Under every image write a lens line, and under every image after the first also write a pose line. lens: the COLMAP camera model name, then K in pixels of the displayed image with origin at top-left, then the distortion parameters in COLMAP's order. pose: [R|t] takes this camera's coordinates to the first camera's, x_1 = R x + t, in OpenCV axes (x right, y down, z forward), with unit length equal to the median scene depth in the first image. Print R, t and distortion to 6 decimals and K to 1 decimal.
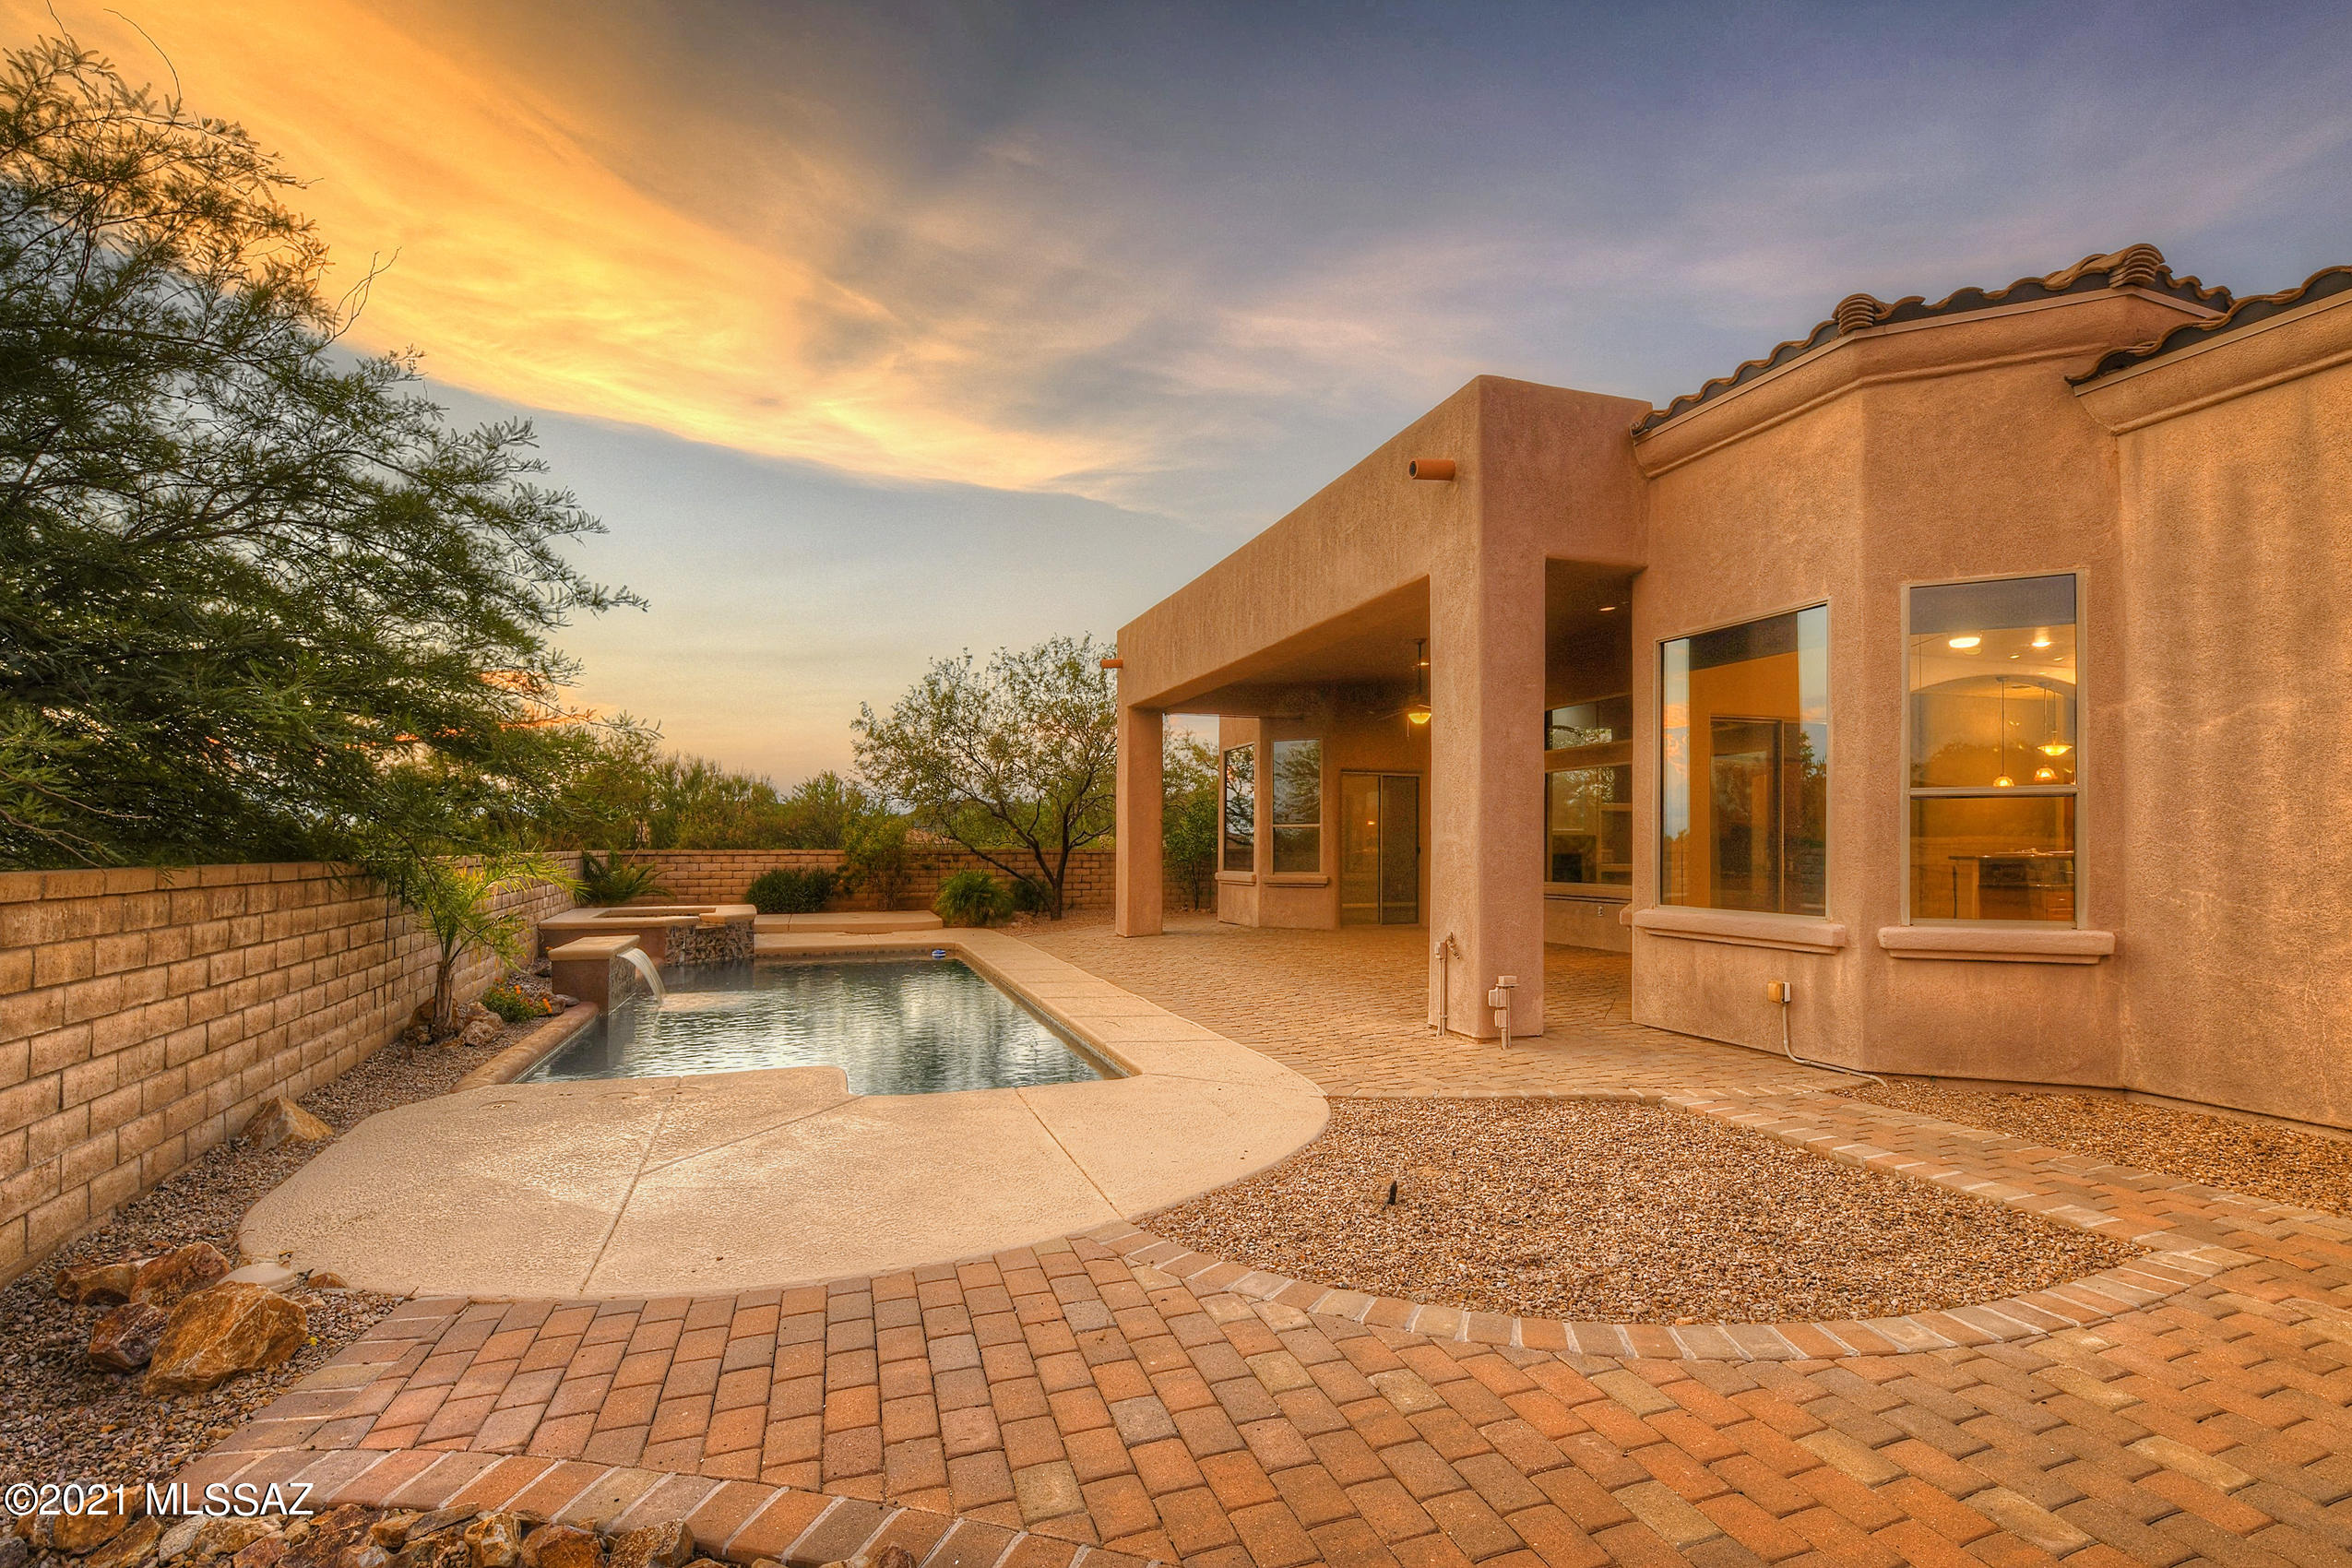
lens RADIAL K [[1100.8, 0, 1151.5], [0, 1100.8, 824.6], [0, 0, 1]] dist [-0.012673, -0.001261]
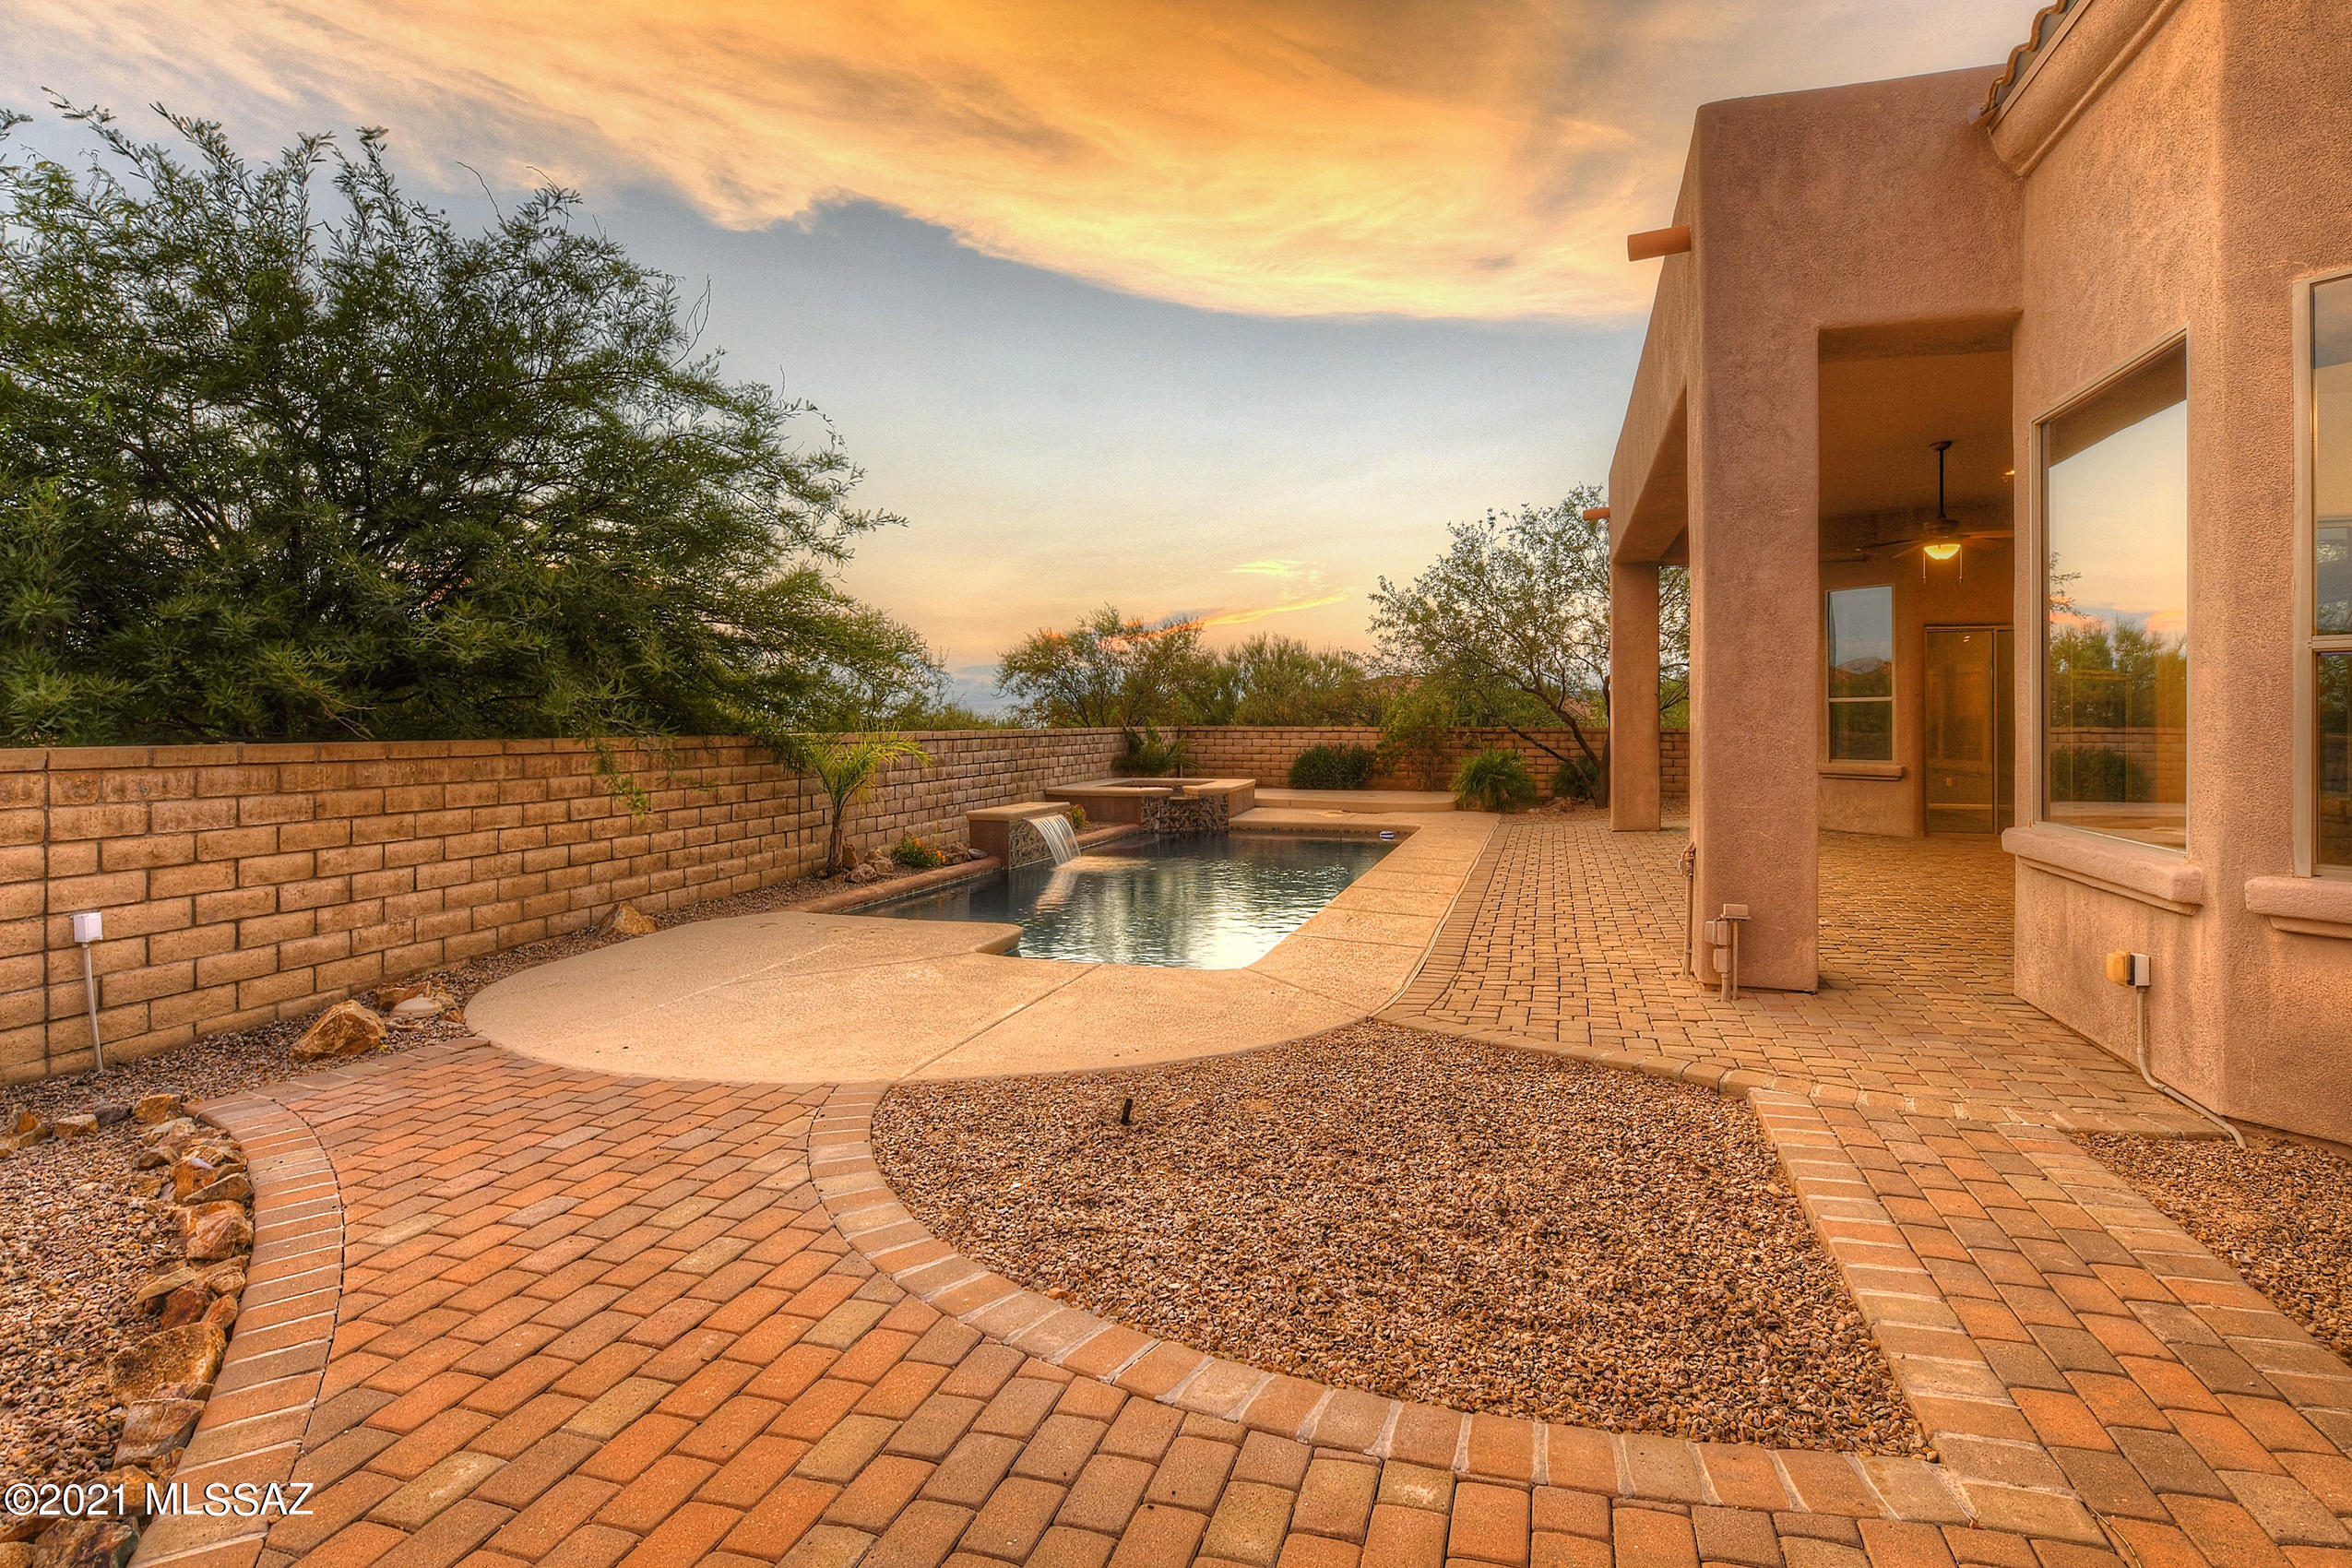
lens RADIAL K [[1151.4, 0, 1171.6], [0, 1151.4, 713.0], [0, 0, 1]] dist [-0.002073, -0.003760]
pose [[0.813159, -0.001248, -0.582040, 0.549538], [0.008315, 0.999921, 0.009473, -0.003838], [0.581982, -0.012543, 0.813105, 0.165316]]
